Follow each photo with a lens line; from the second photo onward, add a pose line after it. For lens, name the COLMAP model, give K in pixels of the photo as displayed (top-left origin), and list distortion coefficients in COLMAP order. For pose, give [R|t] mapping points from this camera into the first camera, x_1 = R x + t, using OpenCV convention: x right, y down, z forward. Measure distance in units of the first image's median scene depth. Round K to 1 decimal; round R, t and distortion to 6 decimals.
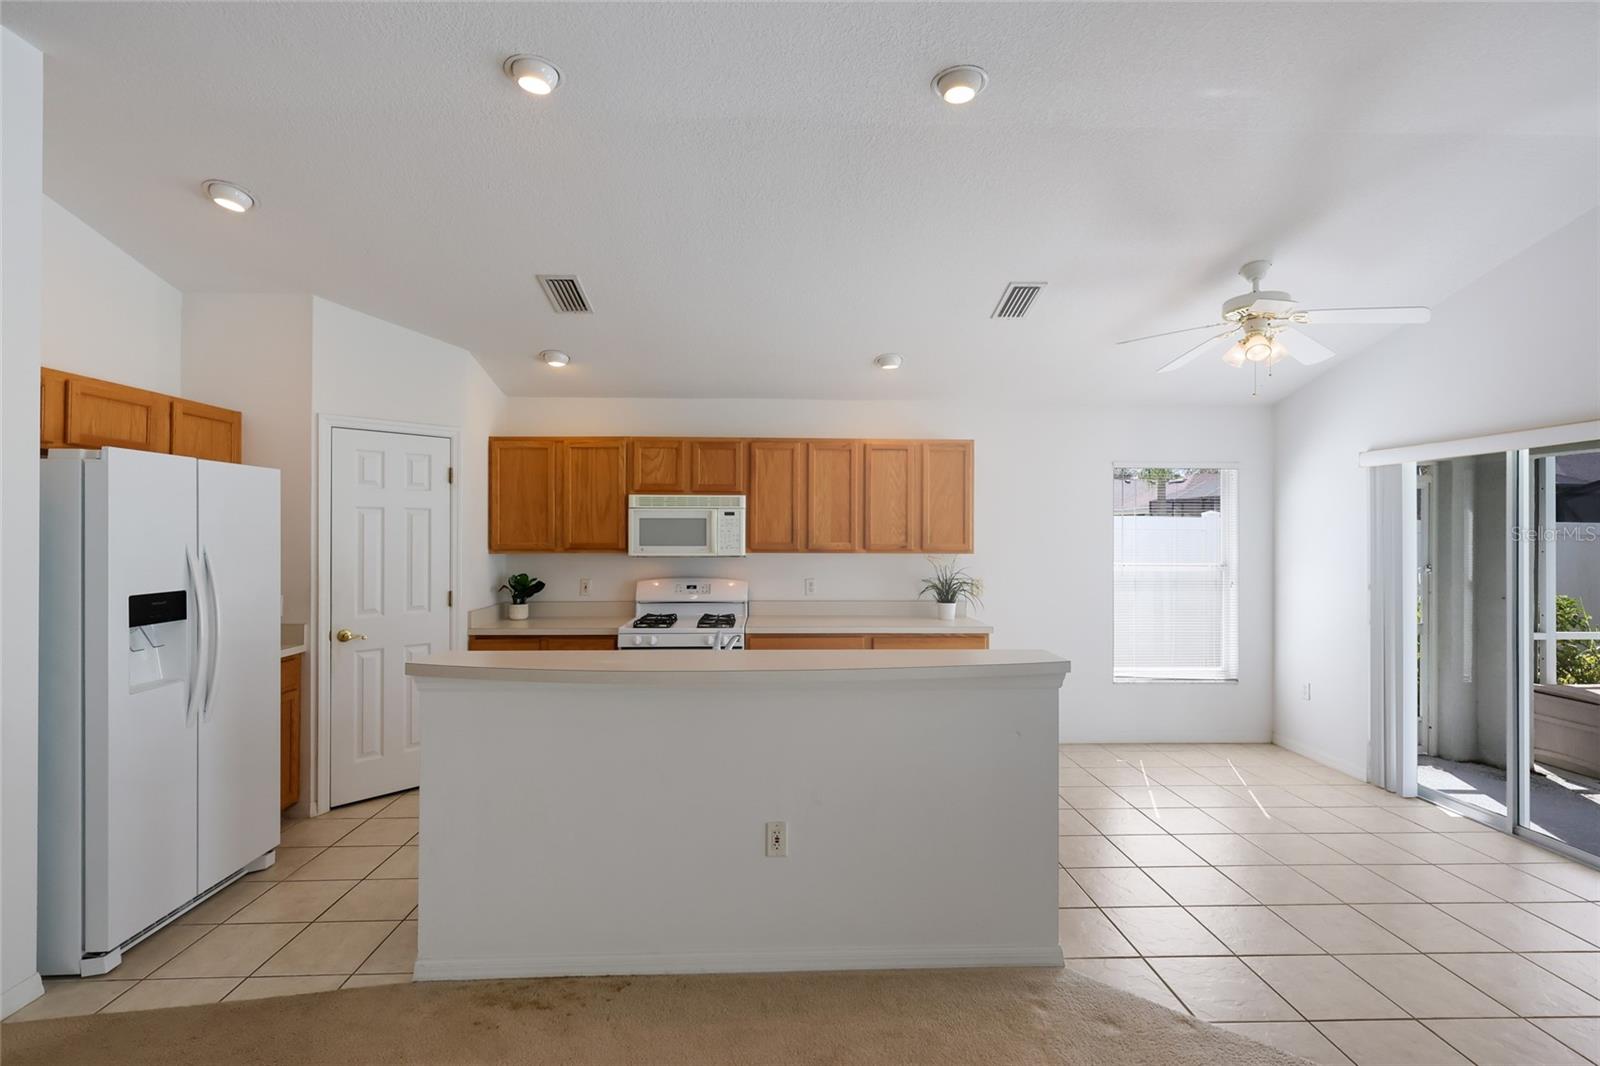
lens RADIAL K [[717.0, 0, 798.3], [0, 717.0, 529.4], [0, 0, 1]] dist [0.001874, 0.000321]
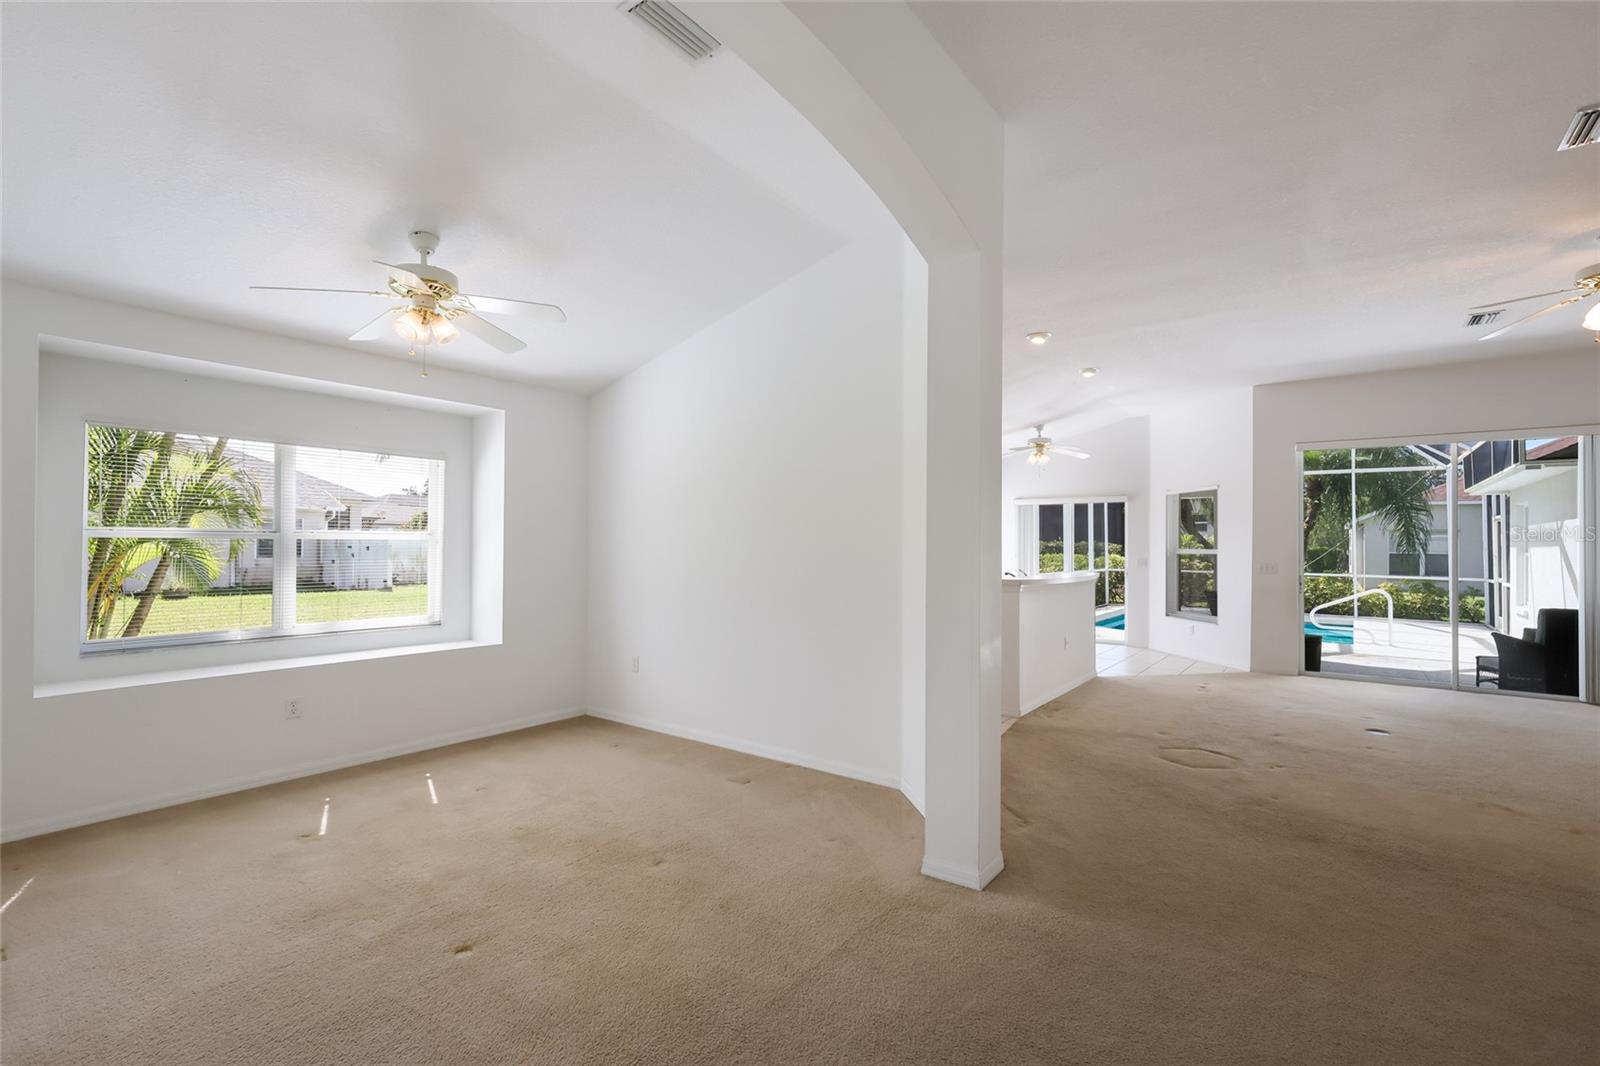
lens RADIAL K [[702.6, 0, 800.1], [0, 702.6, 535.2], [0, 0, 1]] dist [0.001205, -0.000340]
pose [[0.639090, 0.012753, 0.769026, -1.392705], [-0.008668, 0.999918, -0.009378, 0.036418], [-0.769083, -0.000673, 0.639148, 0.053518]]
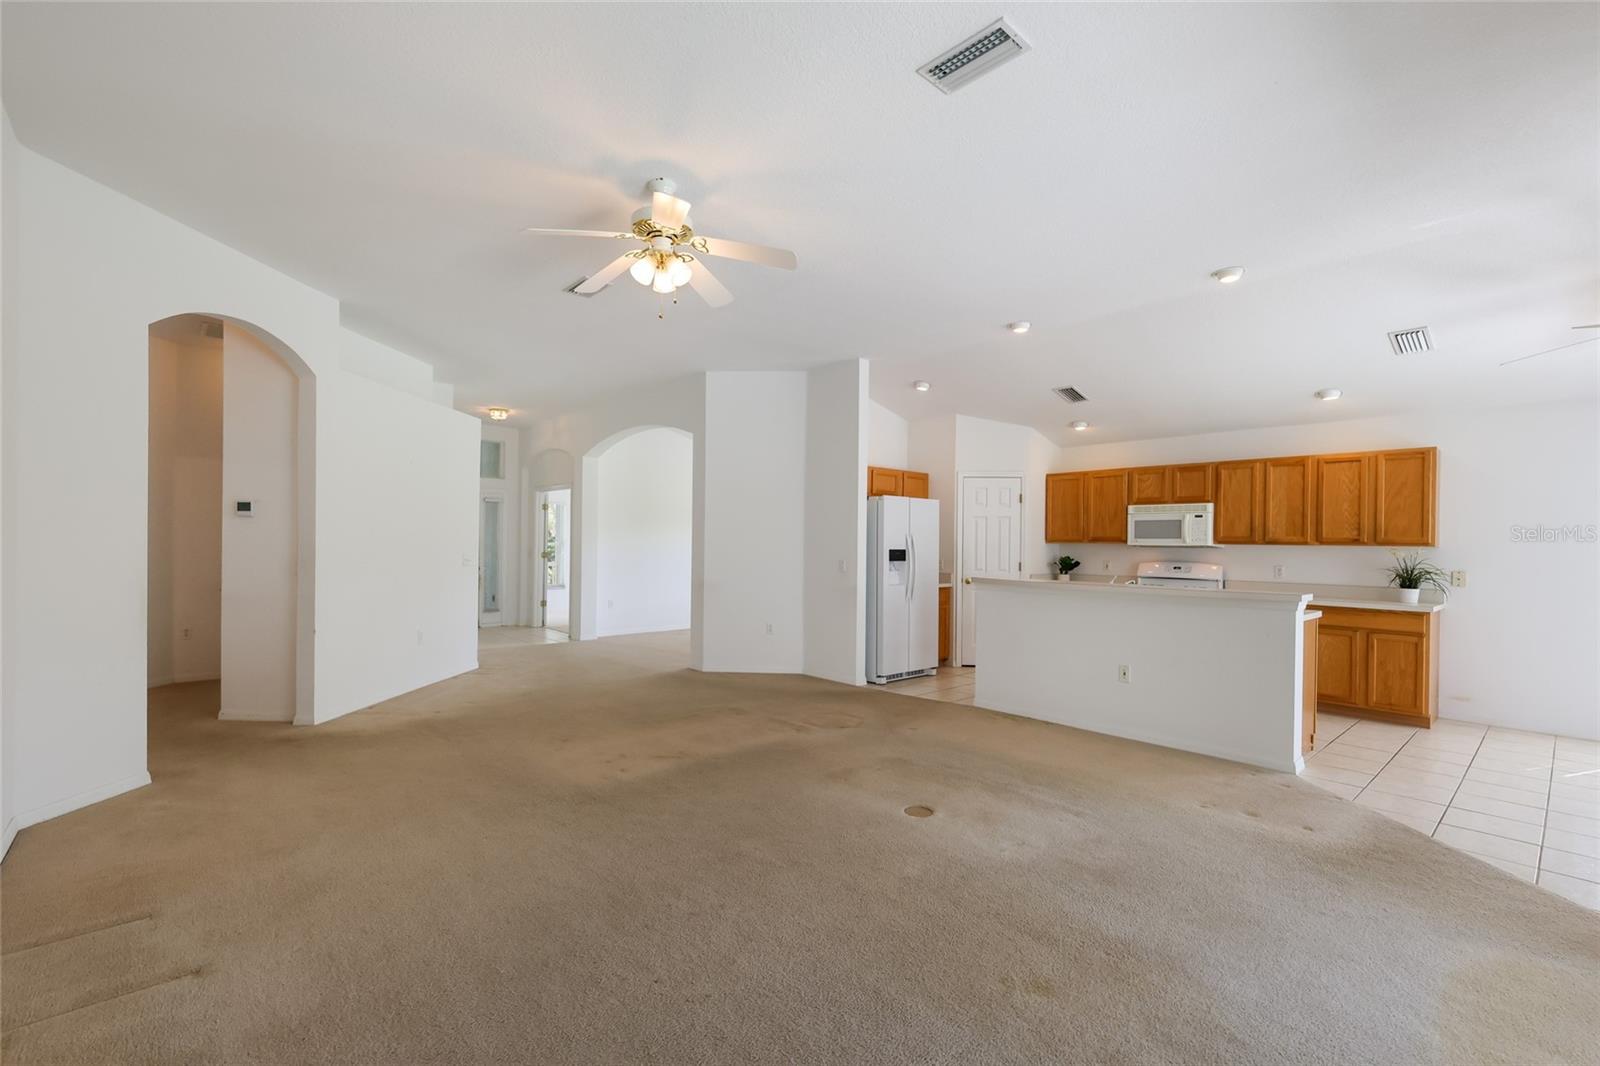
lens RADIAL K [[702.6, 0, 793.9], [0, 702.6, 544.2], [0, 0, 1]] dist [0.001205, -0.000340]
pose [[0.634226, 0.007103, -0.773115, 0.478868], [-0.006988, 0.999970, 0.003454, 0.034700], [0.773116, 0.003212, 0.634257, -0.517137]]
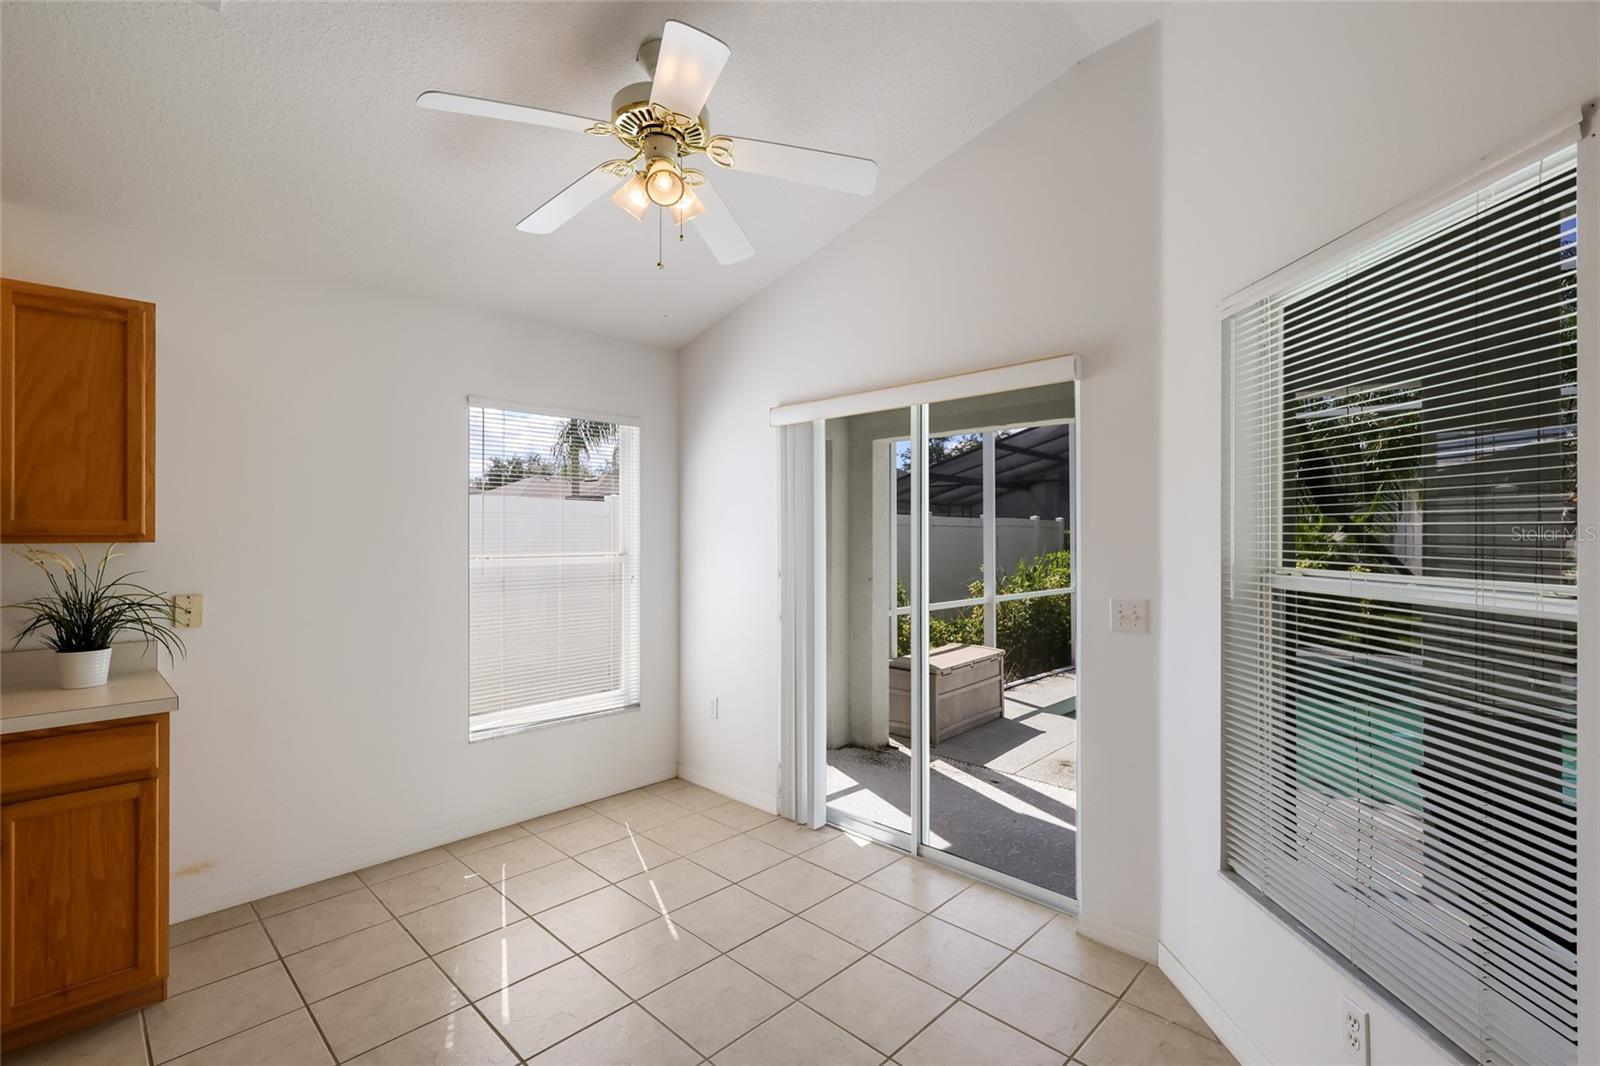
lens RADIAL K [[717.0, 0, 792.2], [0, 717.0, 529.8], [0, 0, 1]] dist [0.001874, 0.000321]
pose [[0.729177, -0.002688, 0.684320, 0.234792], [0.000194, 0.999993, 0.003722, 0.024718], [-0.684326, -0.002582, 0.729172, 0.372701]]
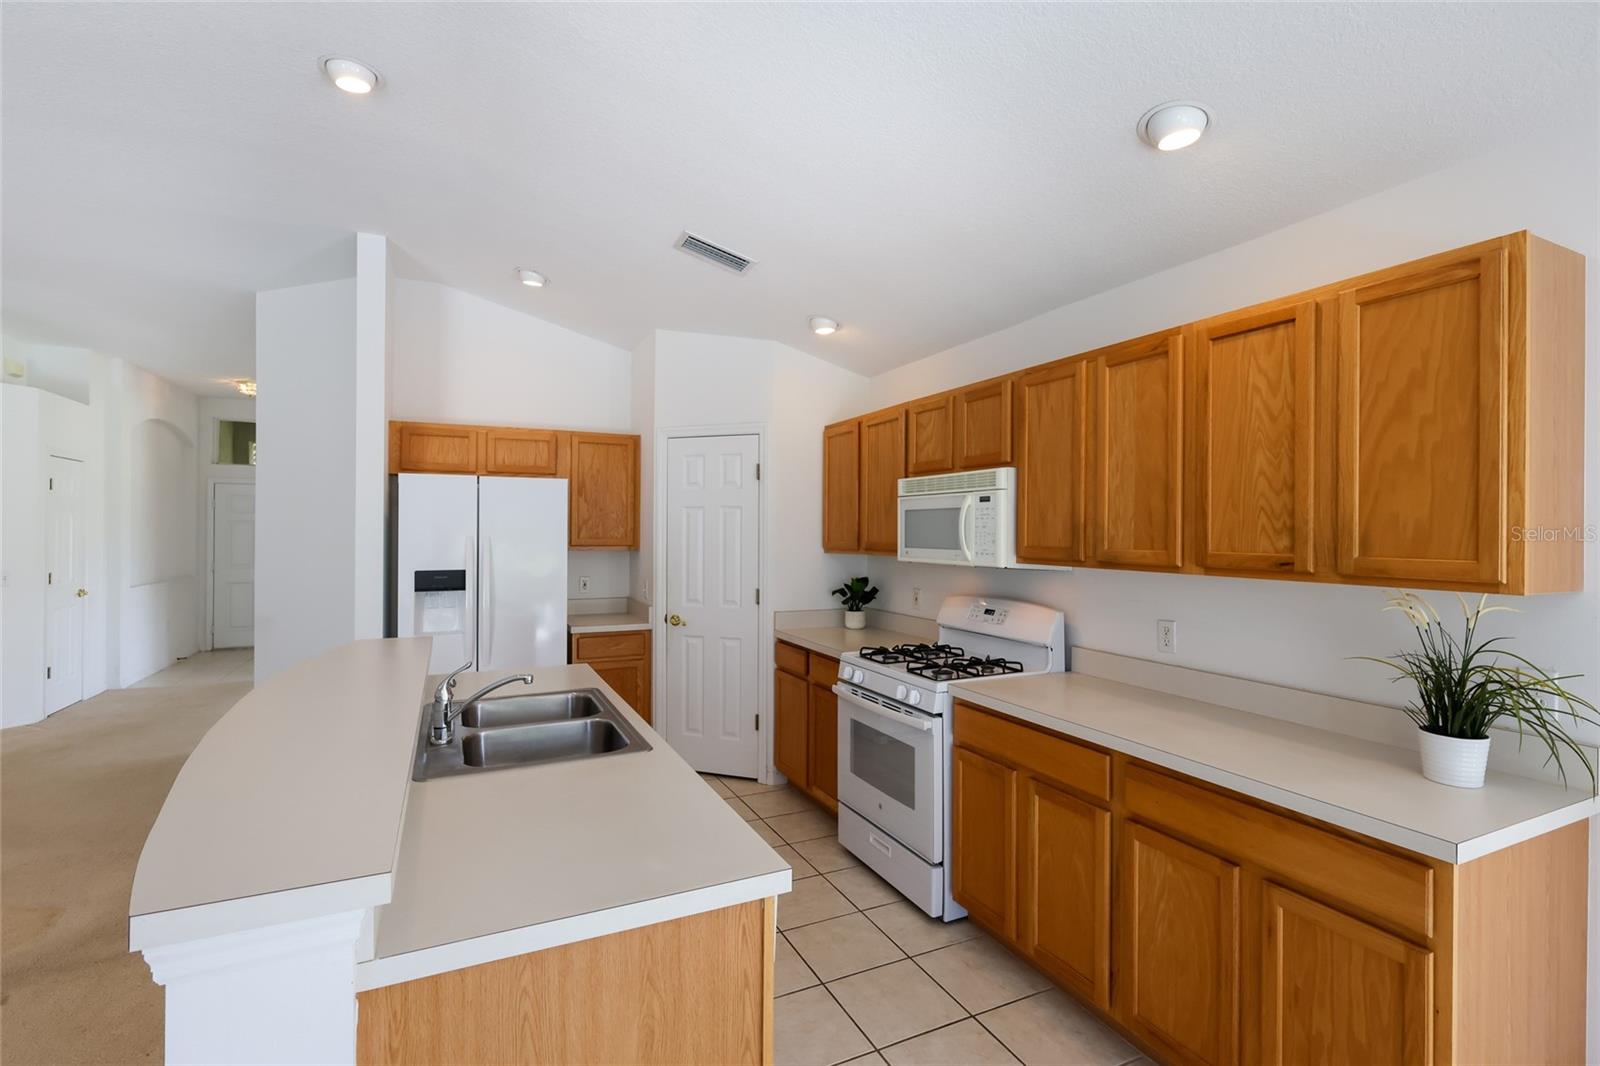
lens RADIAL K [[732.9, 0, 802.0], [0, 732.9, 527.7], [0, 0, 1]] dist [-0.000974, 0.000327]
pose [[0.392006, -0.004203, -0.919953, 0.428343], [0.003103, 0.999990, -0.003246, 0.004591], [0.919958, -0.001582, 0.392015, 0.607268]]
